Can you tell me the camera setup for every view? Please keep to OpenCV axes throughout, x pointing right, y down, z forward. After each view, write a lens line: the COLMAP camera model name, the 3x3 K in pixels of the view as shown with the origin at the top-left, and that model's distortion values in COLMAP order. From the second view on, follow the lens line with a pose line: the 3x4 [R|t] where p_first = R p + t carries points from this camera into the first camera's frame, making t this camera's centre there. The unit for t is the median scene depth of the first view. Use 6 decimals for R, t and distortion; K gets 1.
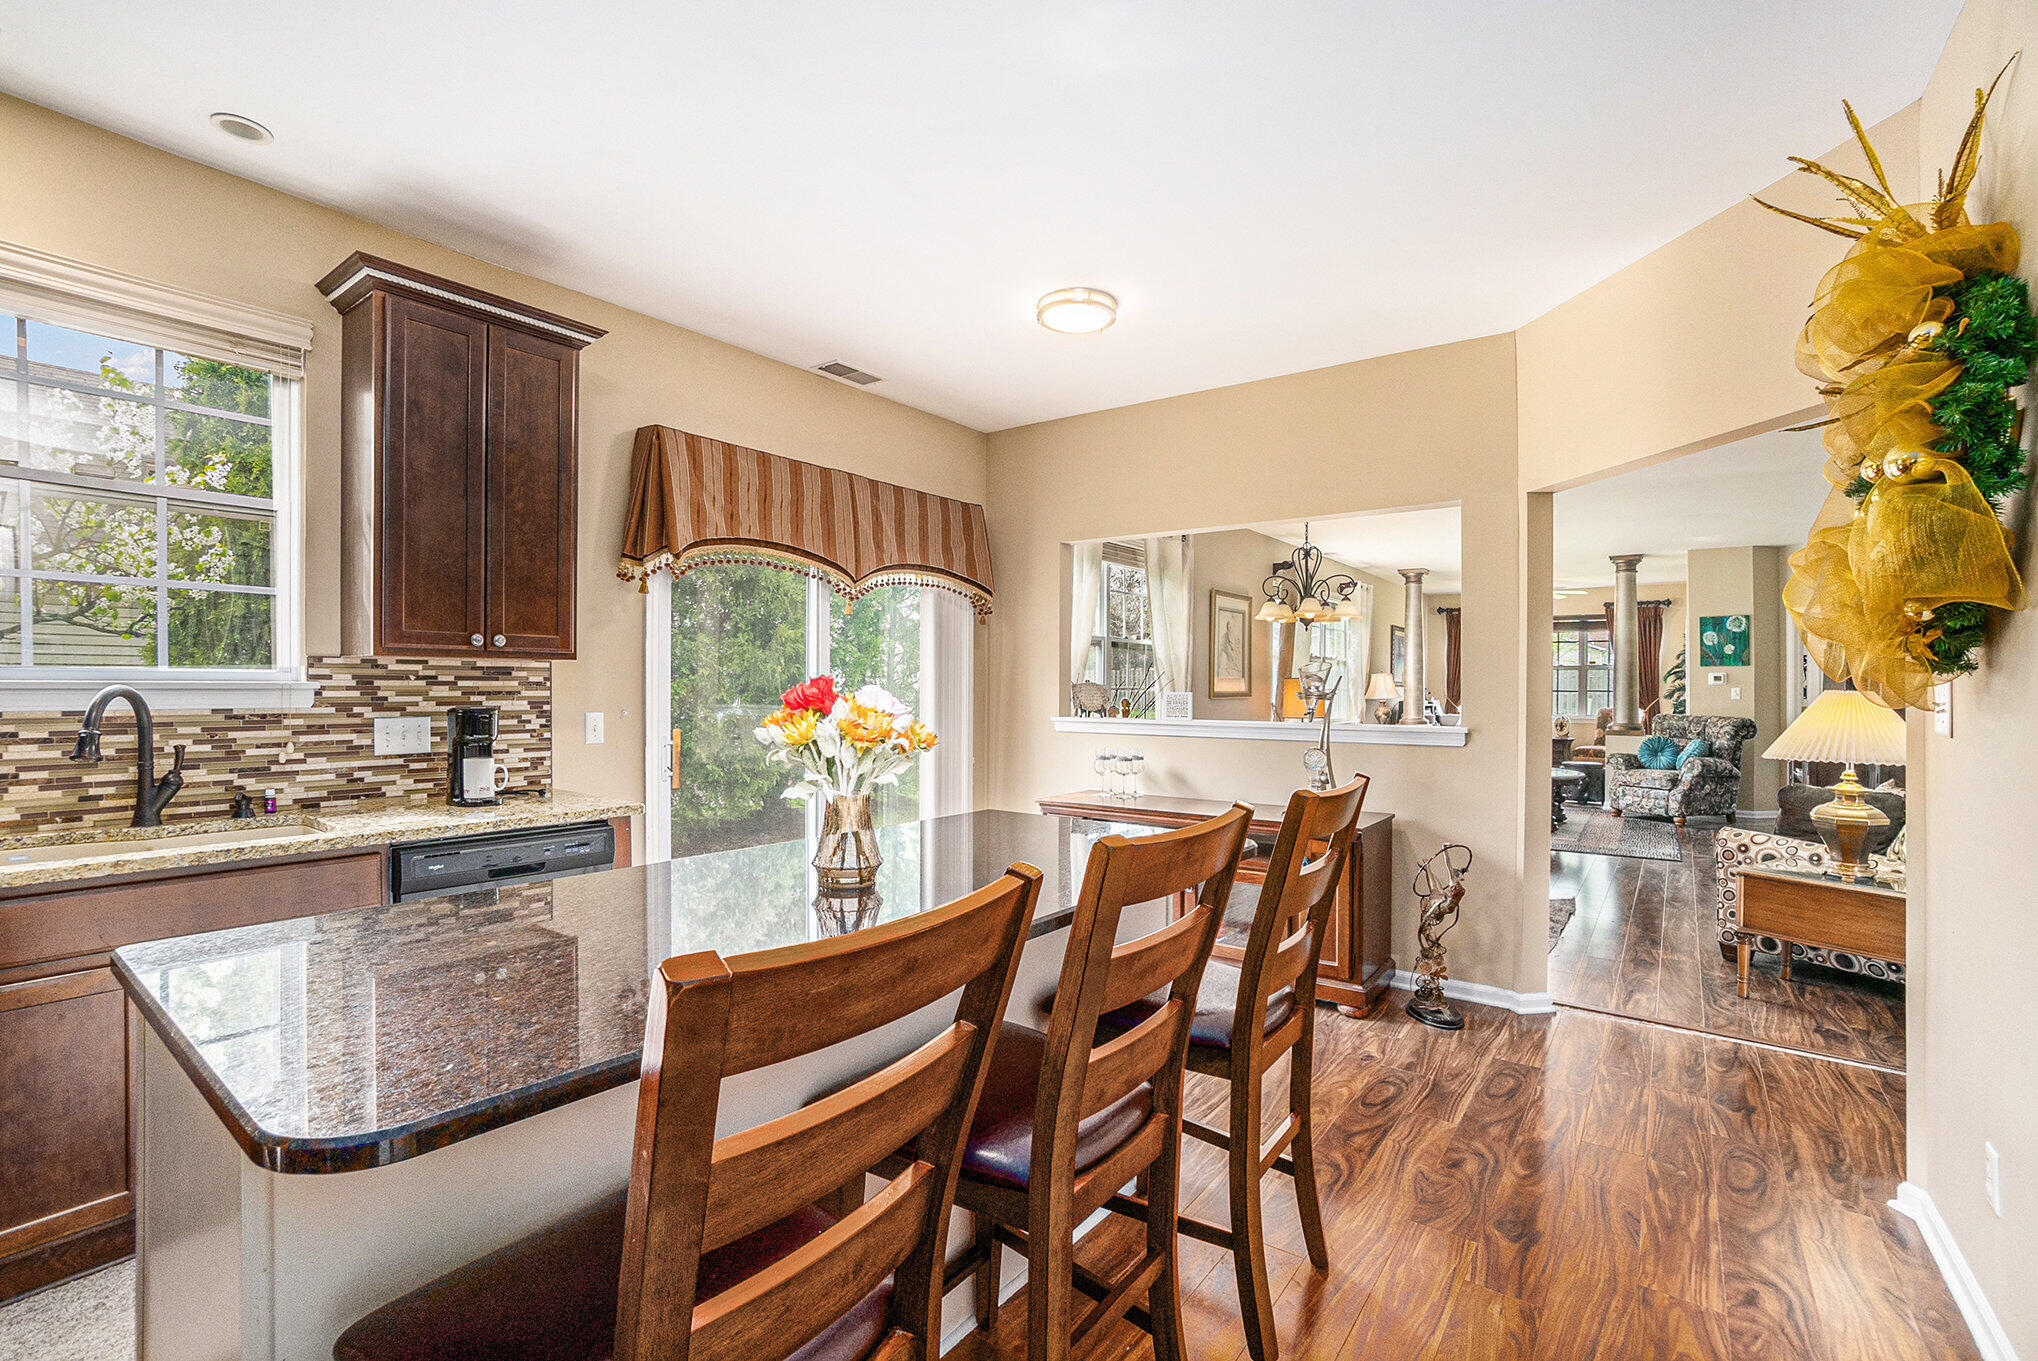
lens RADIAL K [[905.1, 0, 995.3], [0, 905.1, 677.2], [0, 0, 1]] dist [-0.070460, 0.023624]
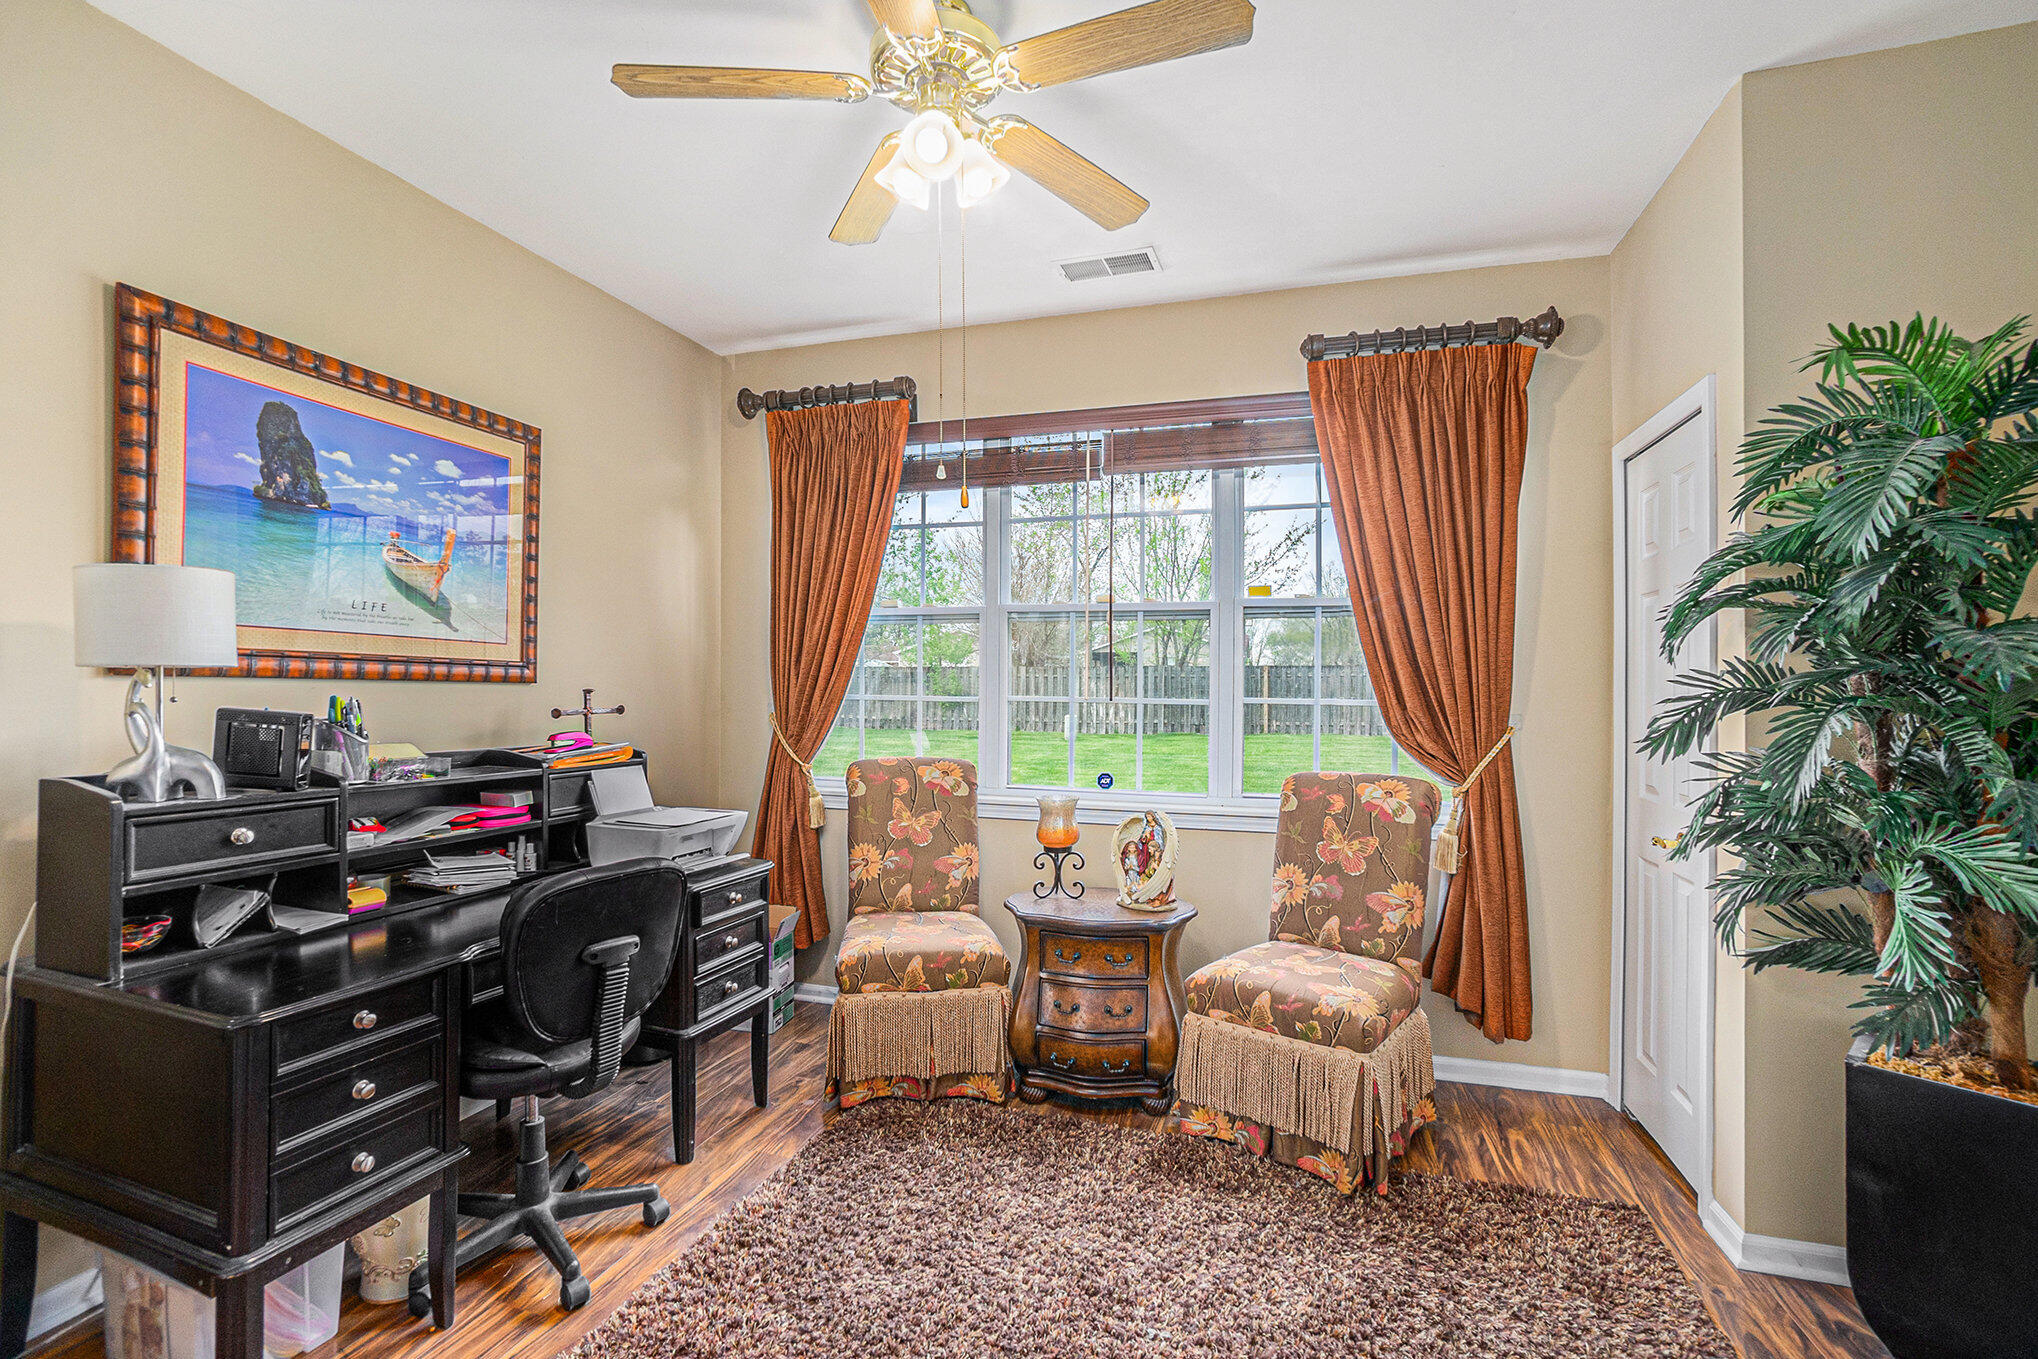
lens RADIAL K [[905.1, 0, 995.3], [0, 905.1, 676.2], [0, 0, 1]] dist [-0.070460, 0.023624]
pose [[0.942049, 0.008112, 0.335378, 0.797887], [-0.006485, 0.999961, -0.005972, 0.016218], [-0.335414, 0.003450, 0.942065, 1.201491]]
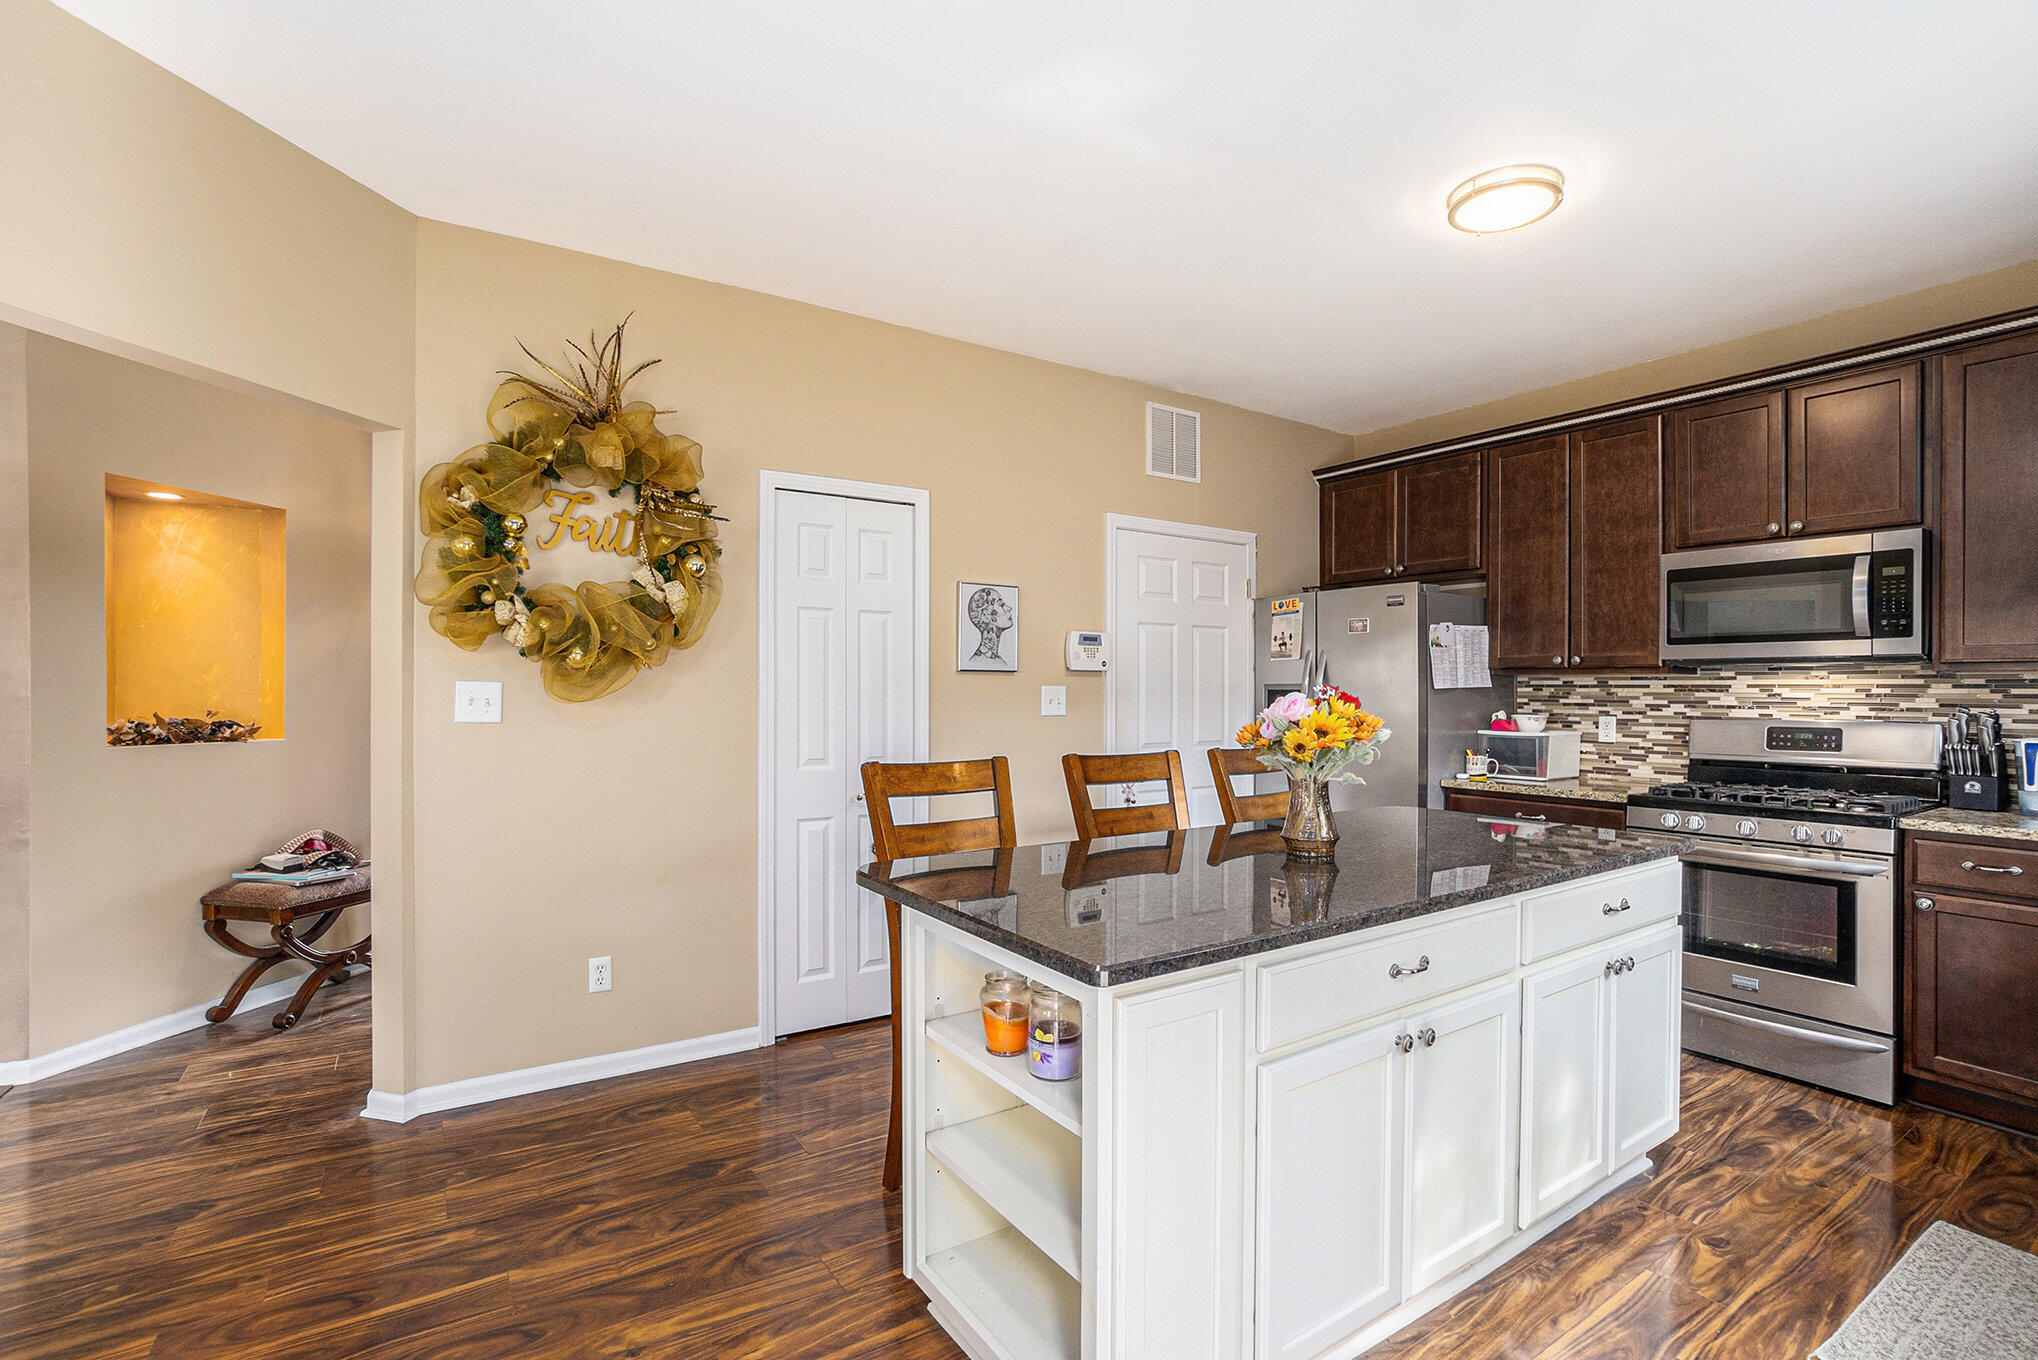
lens RADIAL K [[945.0, 0, 1013.6], [0, 945.0, 691.9], [0, 0, 1]] dist [-0.072236, 0.027836]
pose [[-0.947933, -0.008971, 0.318343, -0.040110], [-0.012080, 0.999897, -0.007791, 0.004540], [-0.318241, -0.011231, -0.947943, 0.508131]]
